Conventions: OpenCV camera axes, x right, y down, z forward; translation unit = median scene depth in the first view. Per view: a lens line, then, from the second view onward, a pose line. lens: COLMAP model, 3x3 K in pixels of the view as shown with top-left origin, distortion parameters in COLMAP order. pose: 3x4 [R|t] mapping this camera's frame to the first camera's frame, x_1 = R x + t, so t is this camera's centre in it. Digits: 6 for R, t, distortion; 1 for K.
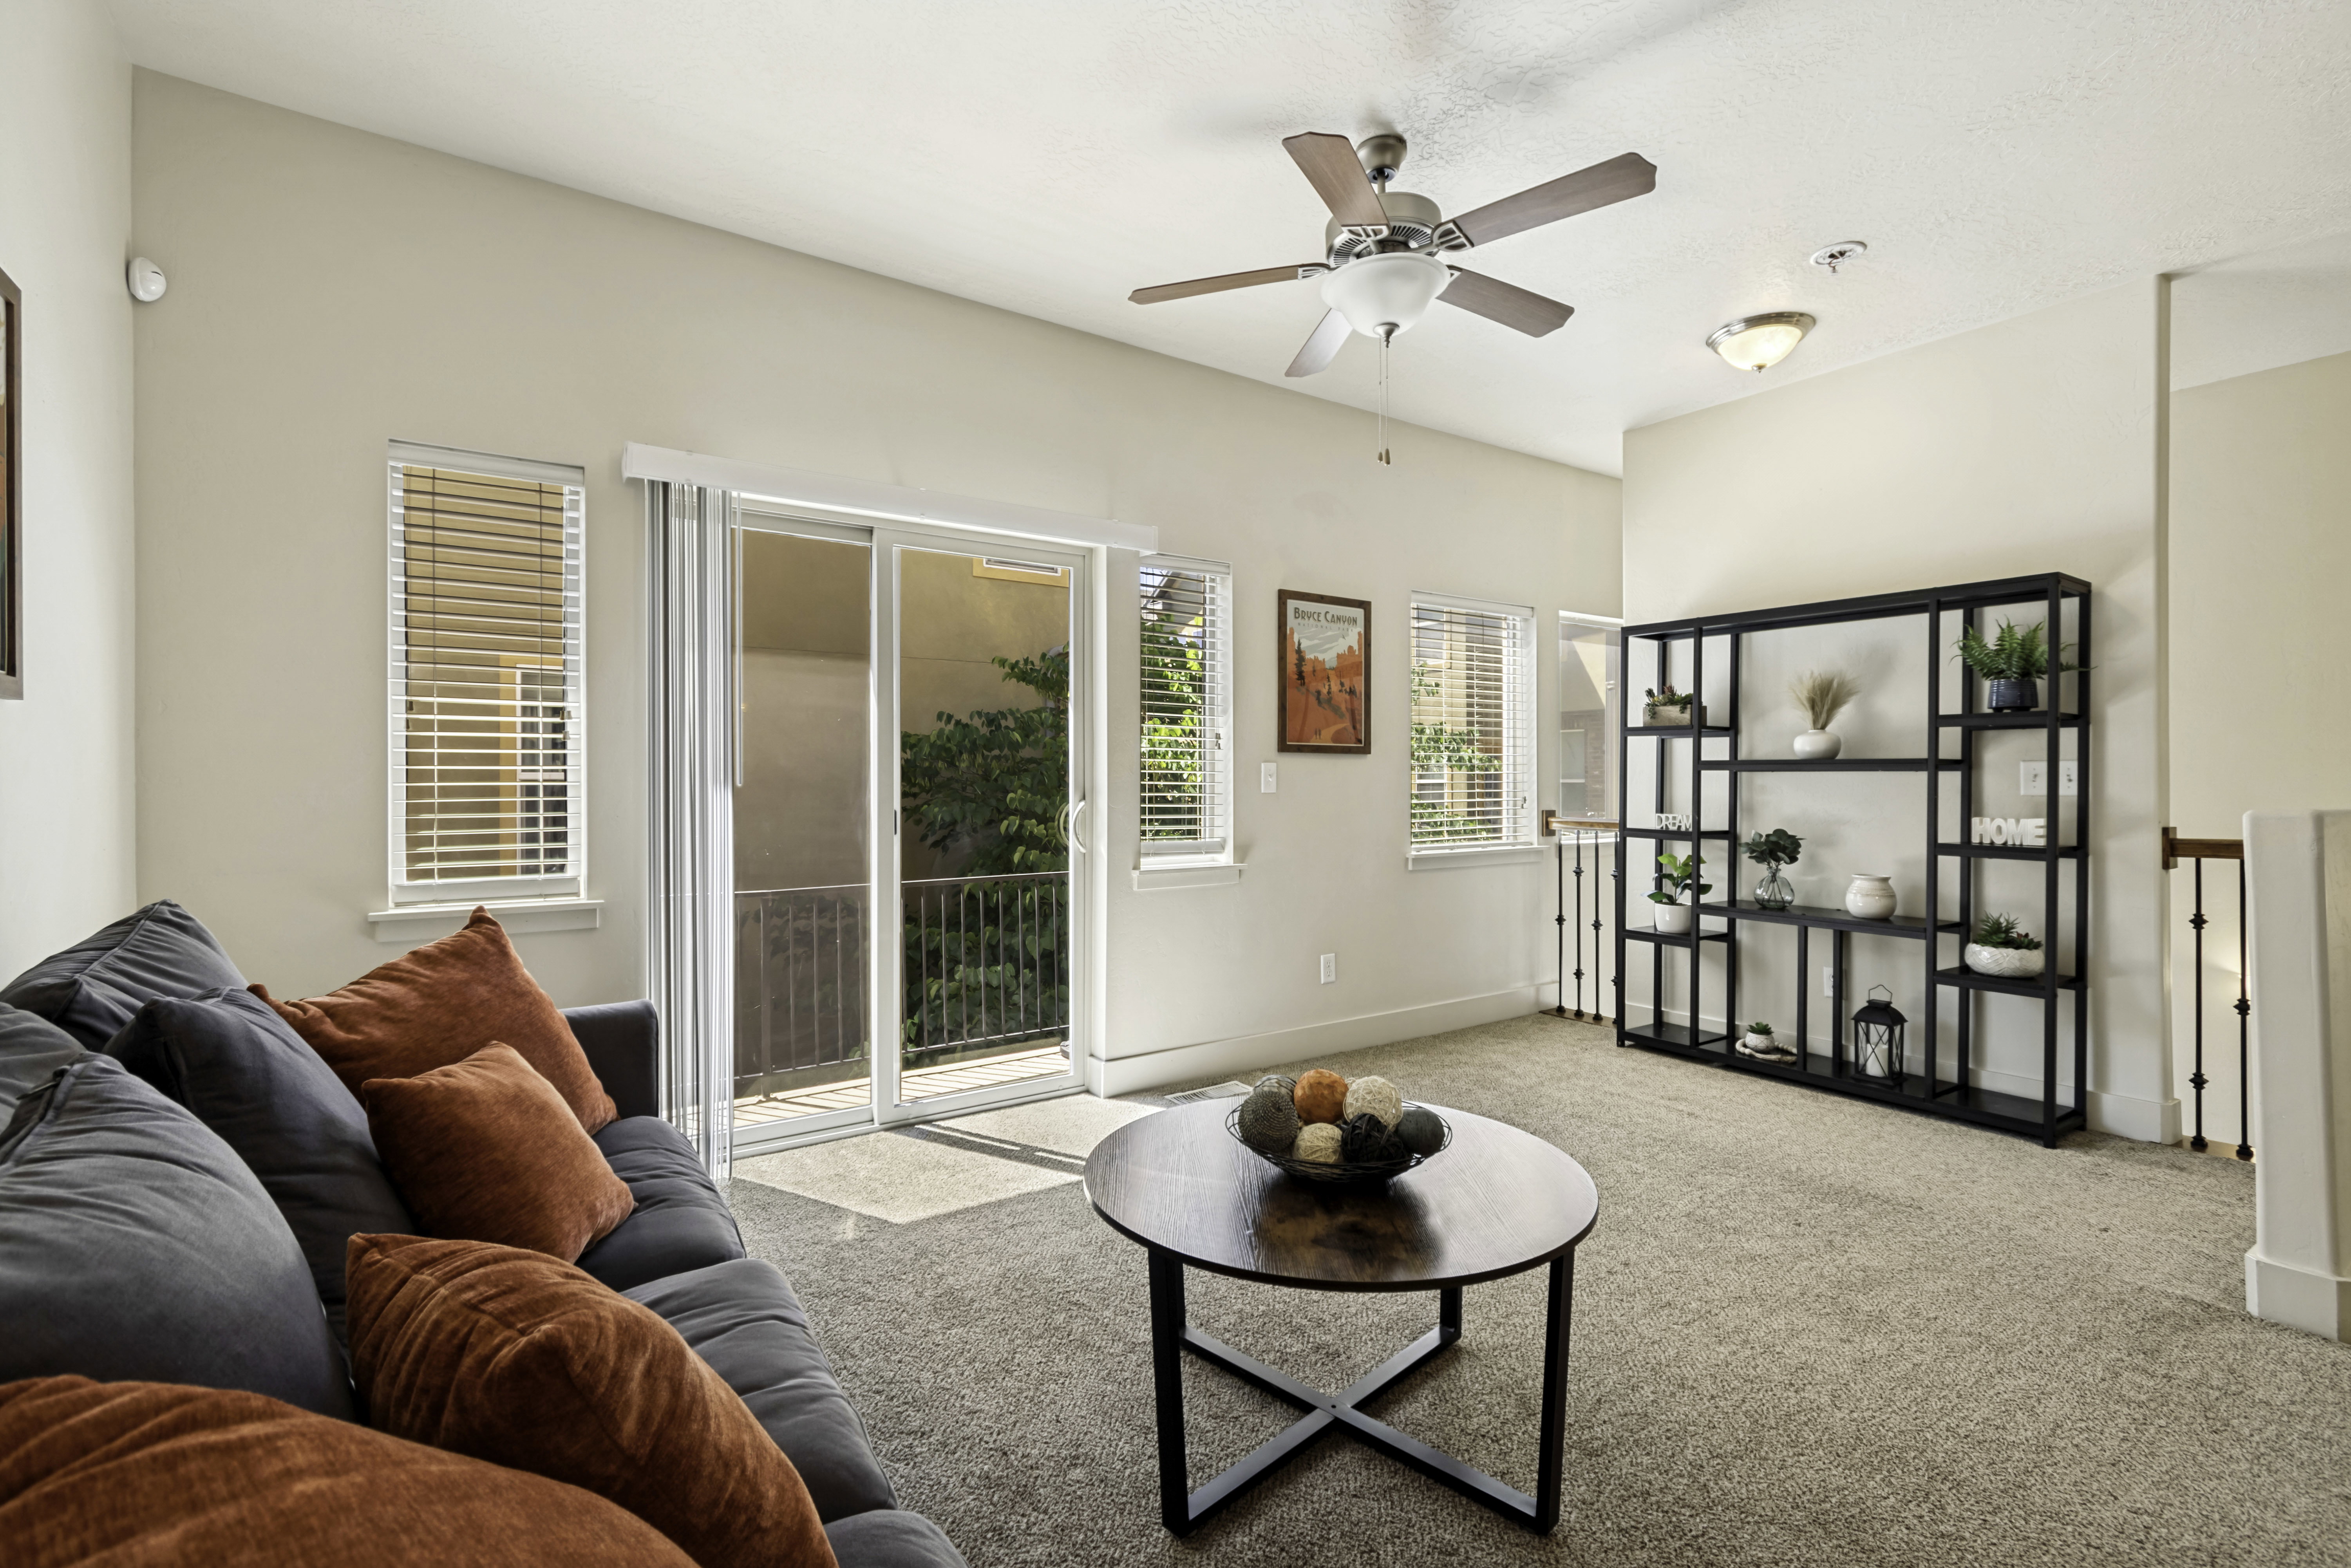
lens RADIAL K [[1054.5, 0, 1175.5], [0, 1054.5, 784.0], [0, 0, 1]] dist [0.000878, -0.000054]
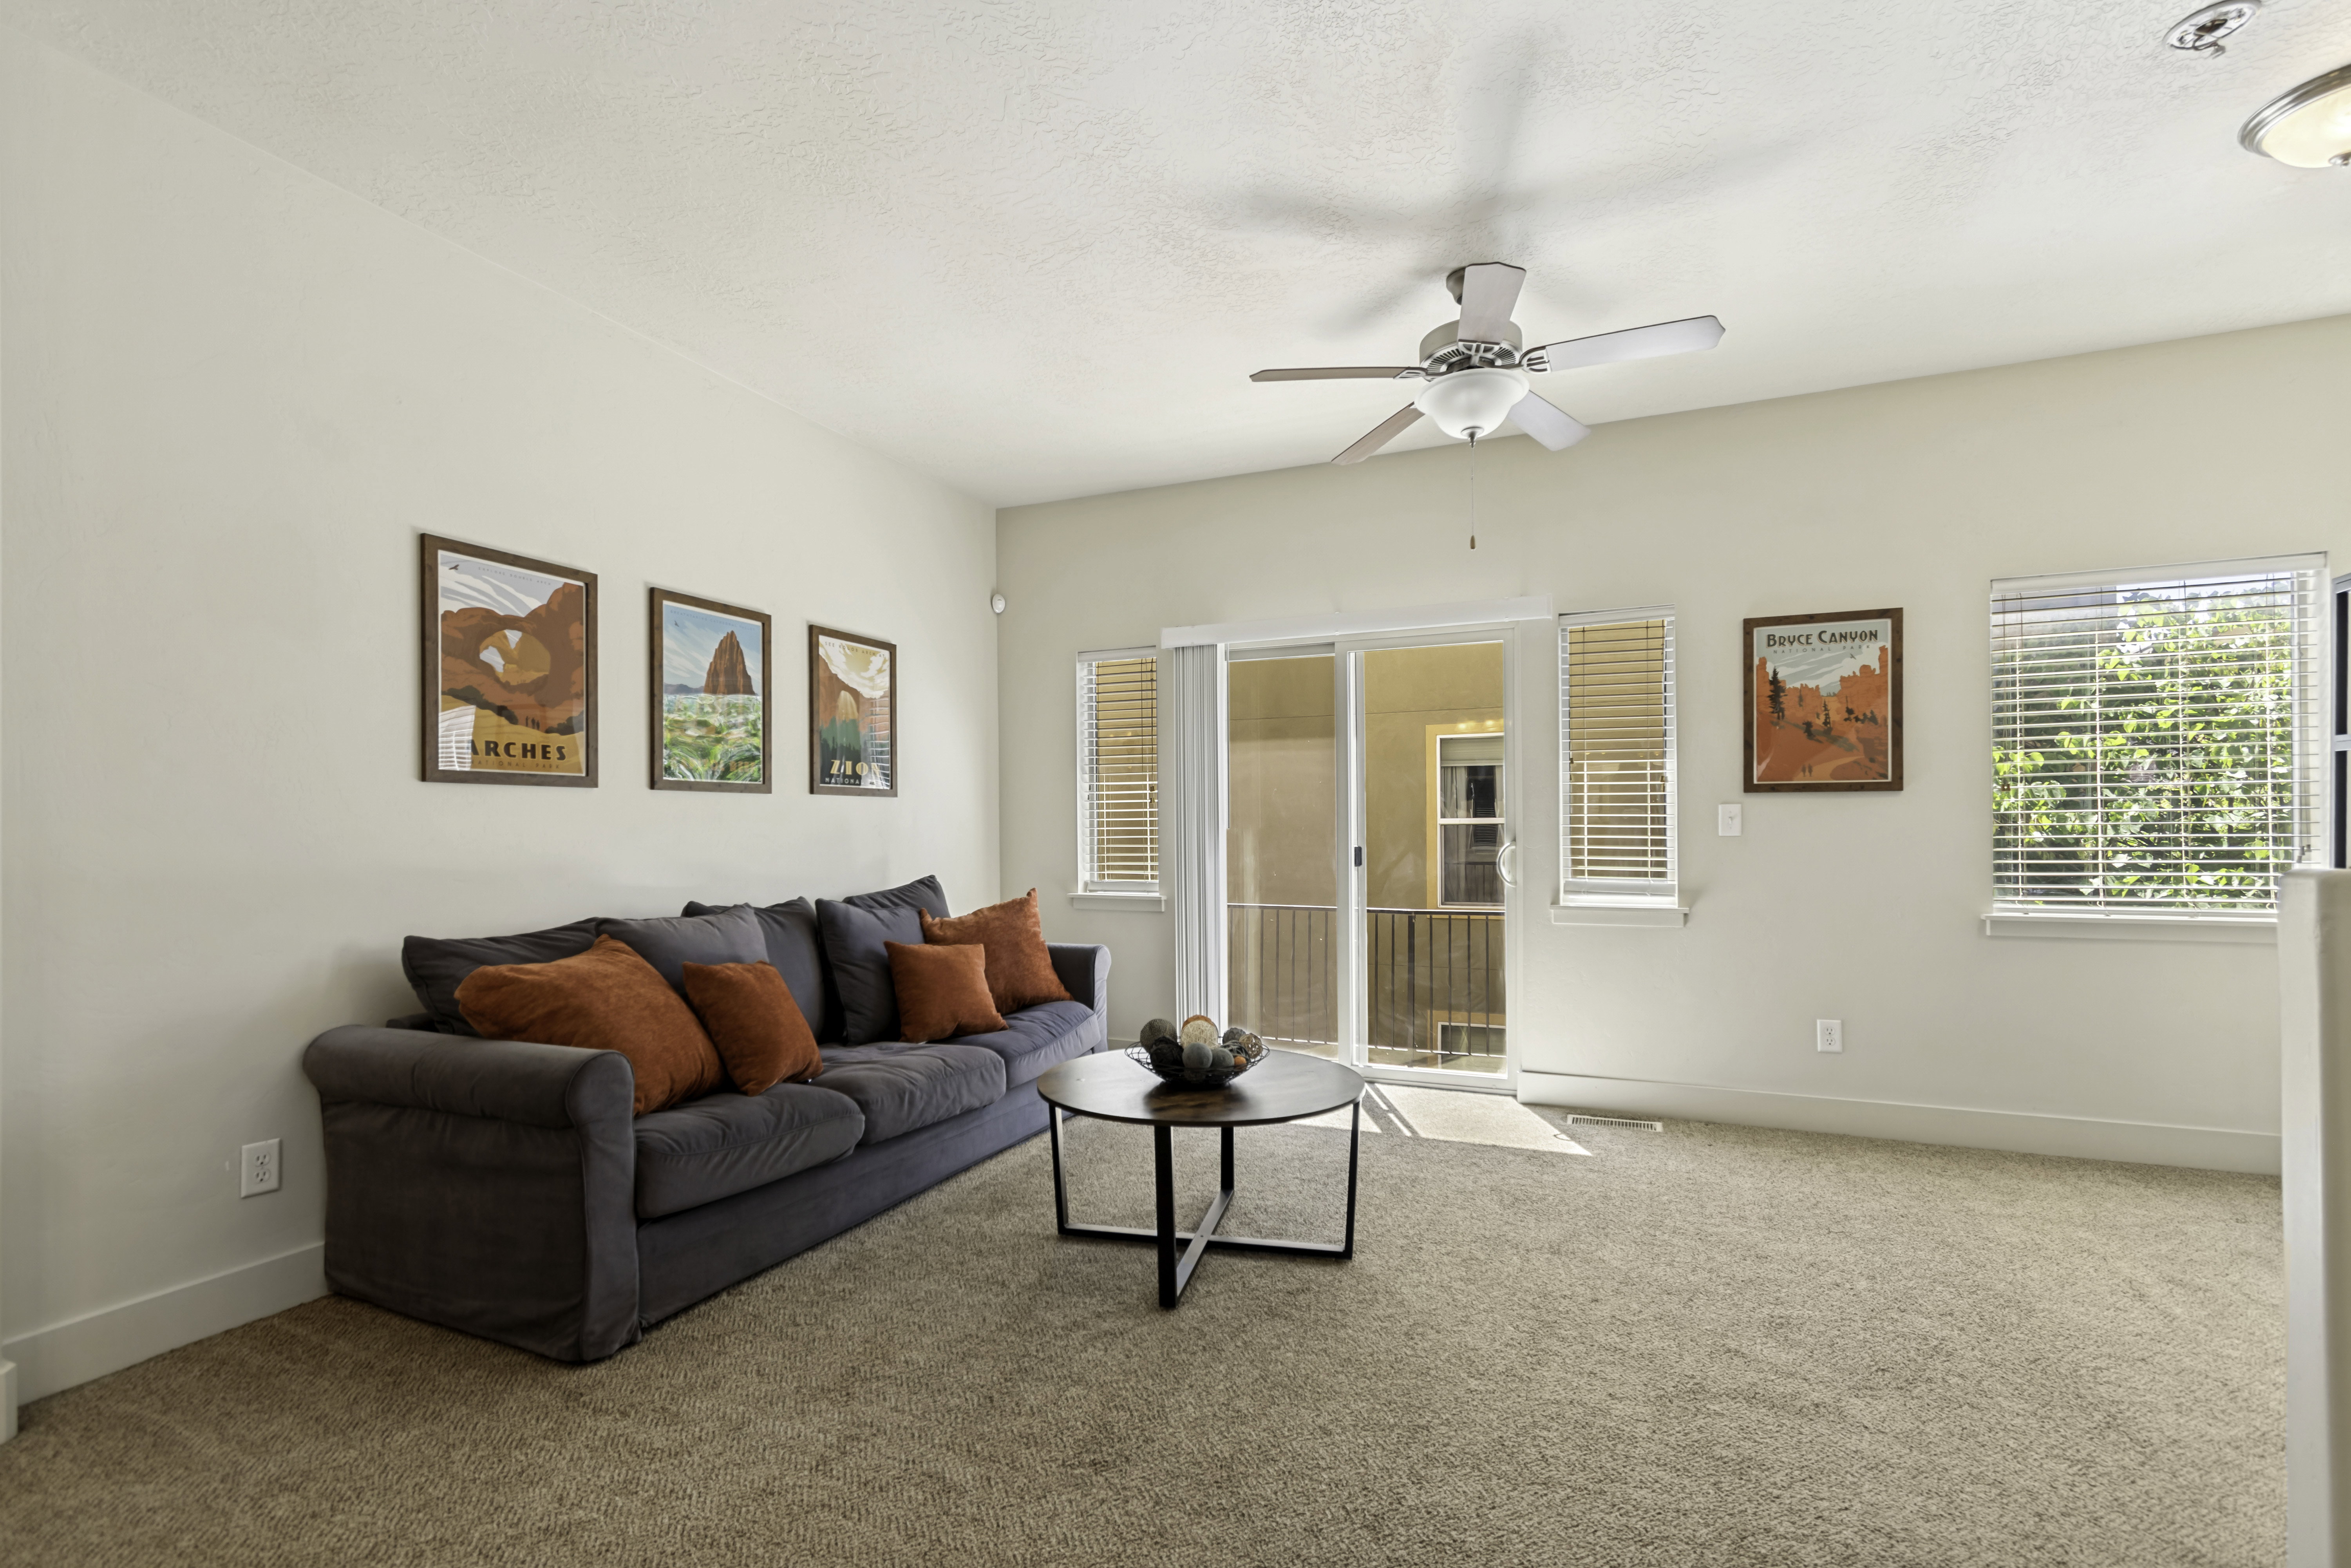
lens RADIAL K [[1069.5, 0, 1174.9], [0, 1069.5, 828.3], [0, 0, 1]] dist [0.002909, 0.000138]
pose [[0.526658, -0.001686, -0.850075, 0.730686], [0.002743, 0.999996, -0.000284, 0.000451], [0.850073, -0.002182, 0.526661, 0.077101]]
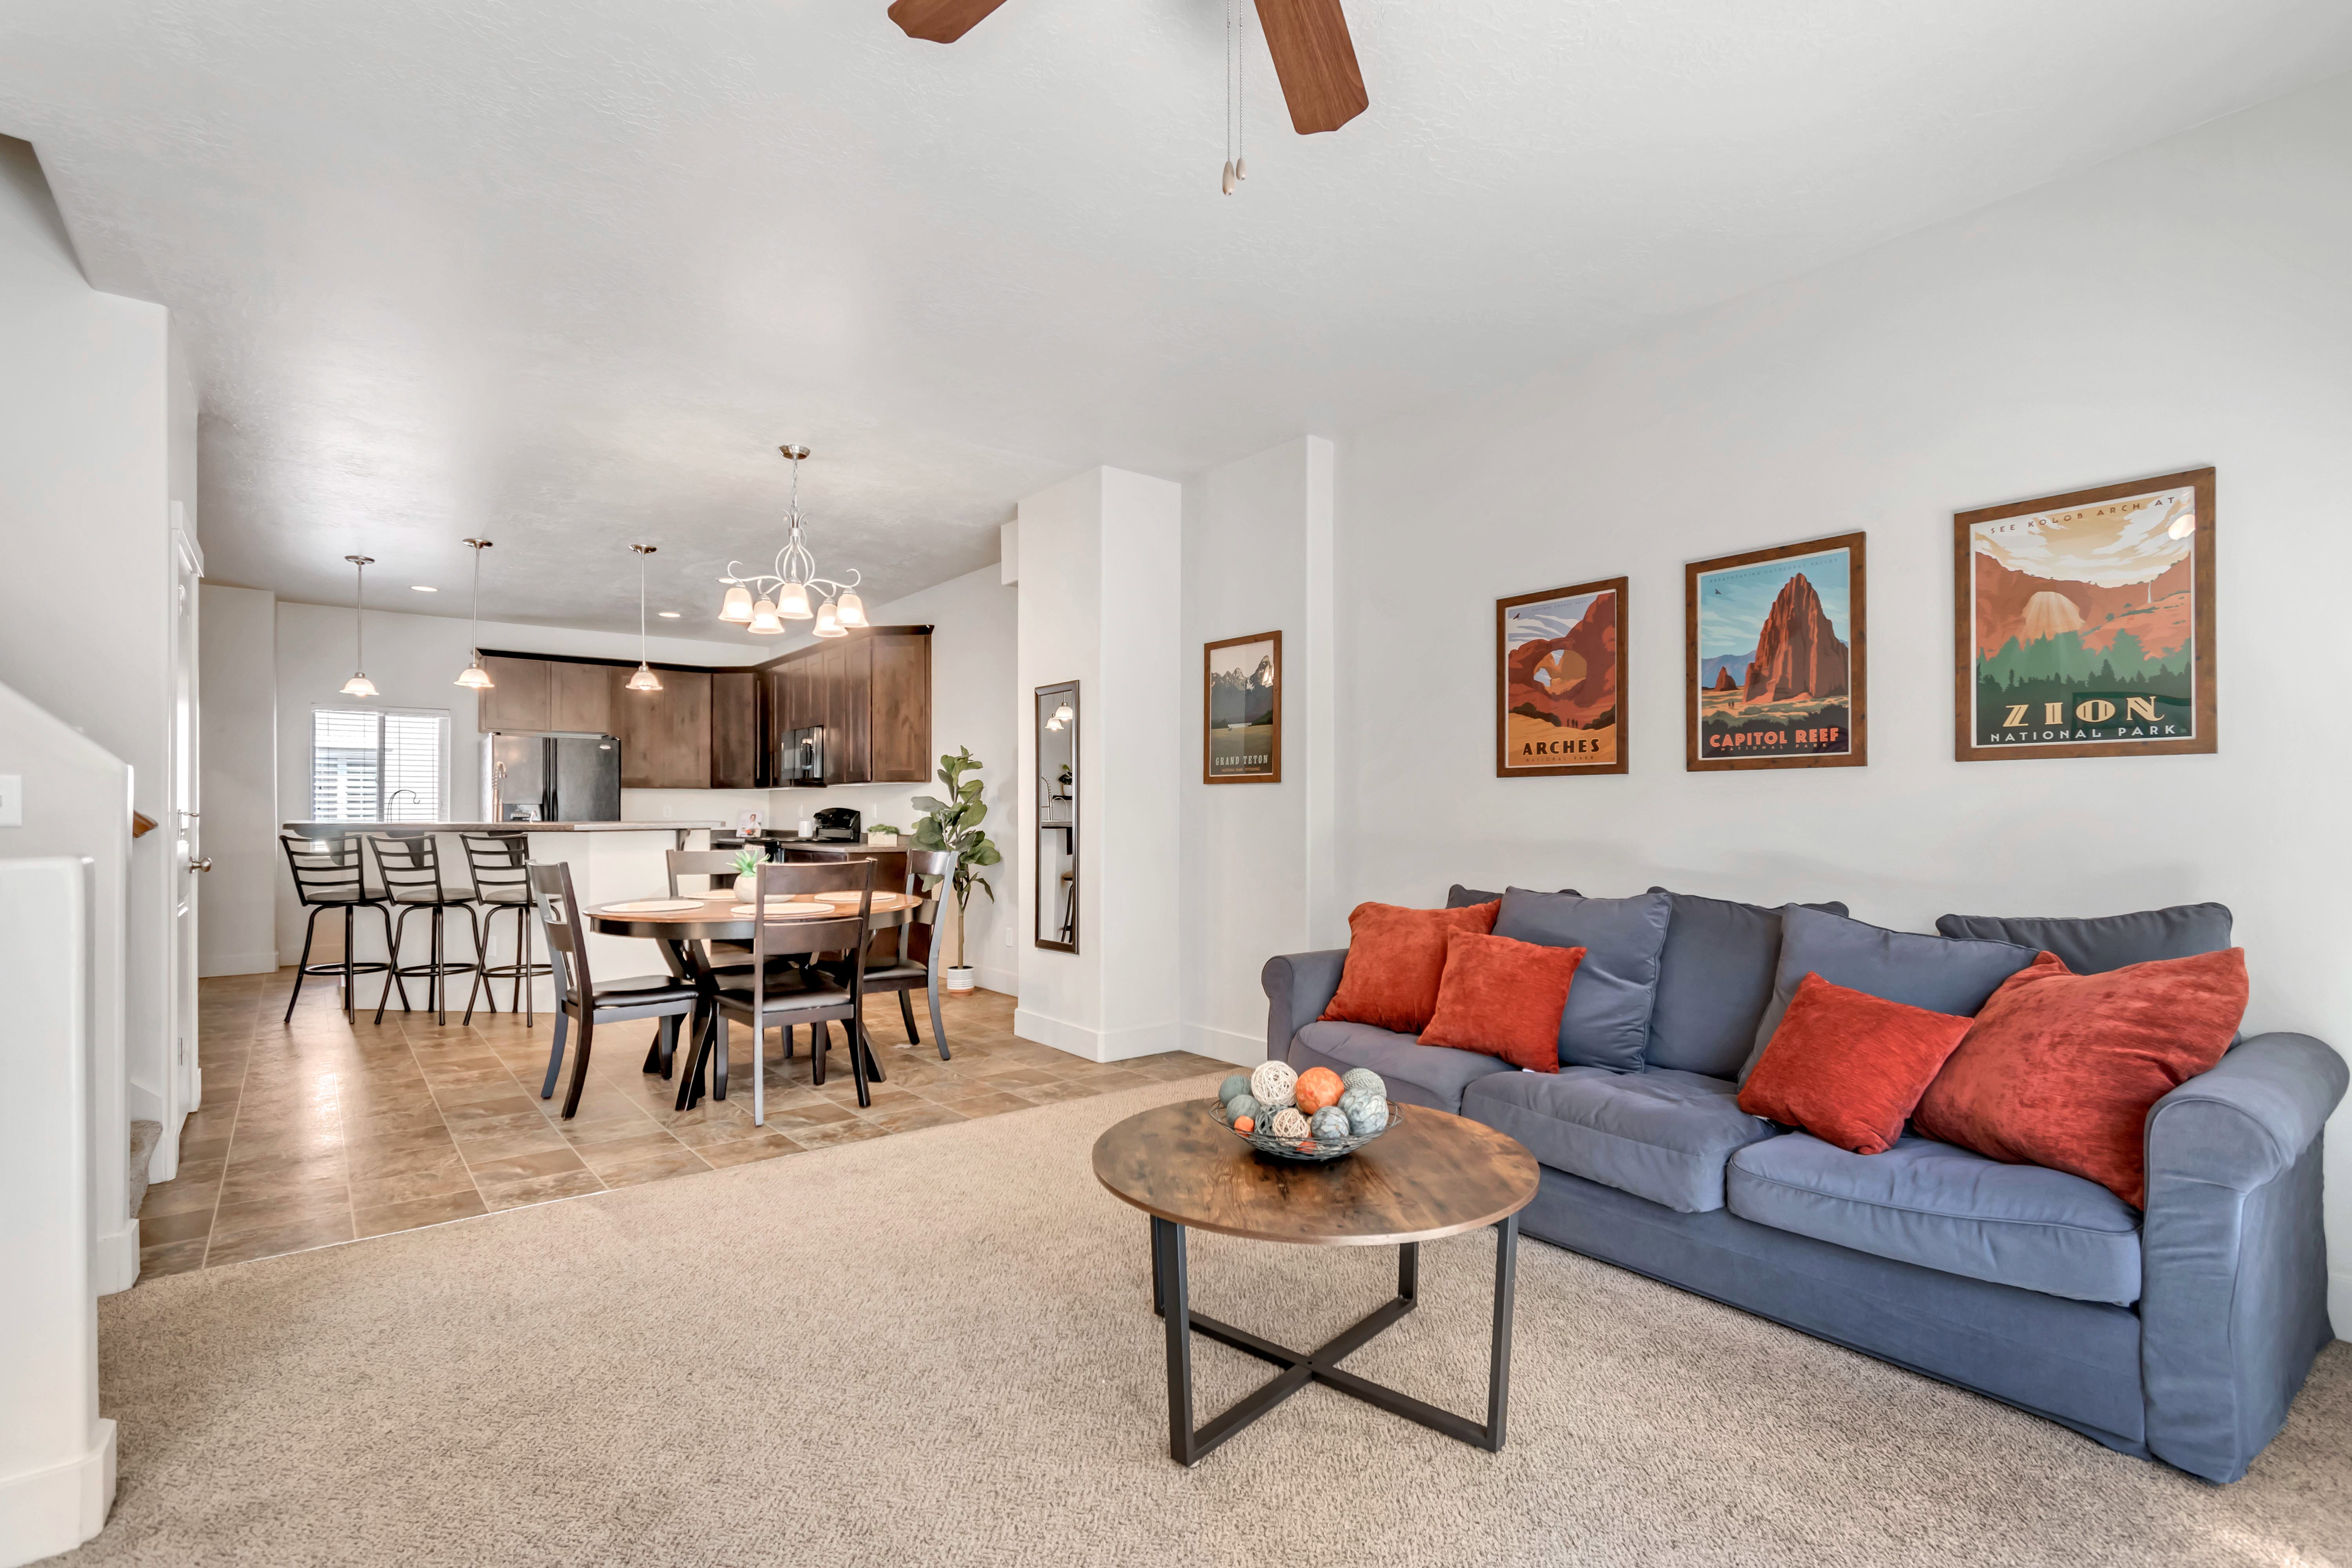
lens RADIAL K [[1068.7, 0, 1176.0], [0, 1068.7, 784.0], [0, 0, 1]] dist [-0.001066, 0.000034]
pose [[-0.997761, 0.001675, -0.066866, 0.185092], [0.003231, 0.999726, -0.023177, -0.004953], [0.066809, -0.023341, -0.997493, 1.071683]]
